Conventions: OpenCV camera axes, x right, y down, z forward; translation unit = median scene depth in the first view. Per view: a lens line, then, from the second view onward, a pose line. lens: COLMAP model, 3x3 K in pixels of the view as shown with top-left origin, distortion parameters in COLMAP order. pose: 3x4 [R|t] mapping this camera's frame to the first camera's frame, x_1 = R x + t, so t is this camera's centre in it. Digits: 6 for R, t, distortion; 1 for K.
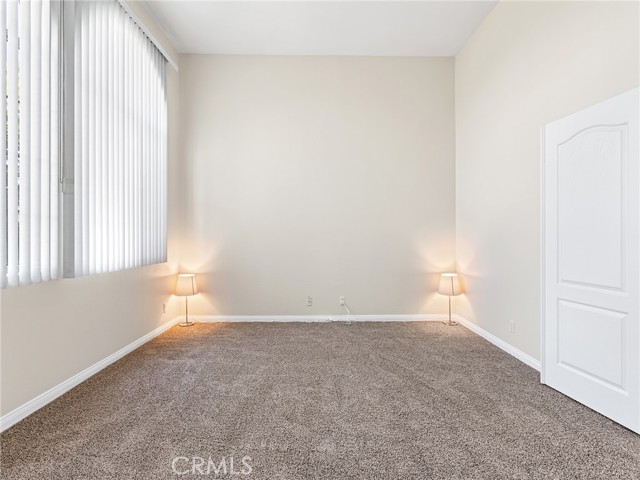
lens RADIAL K [[295.4, 0, 333.1], [0, 295.4, 238.5], [0, 0, 1]] dist [-0.007836, 0.002651]
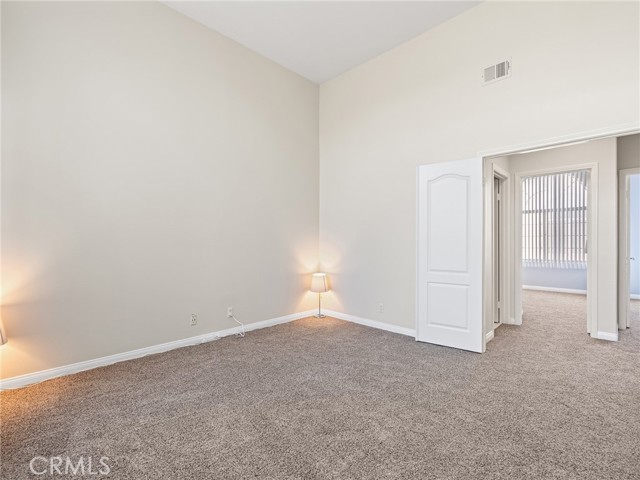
lens RADIAL K [[295.4, 0, 328.9], [0, 295.4, 242.6], [0, 0, 1]] dist [-0.007836, 0.002651]
pose [[0.717489, -0.002774, 0.696564, -0.392732], [0.002469, 0.999996, 0.001440, -0.002756], [-0.696565, 0.000687, 0.717493, 0.151722]]
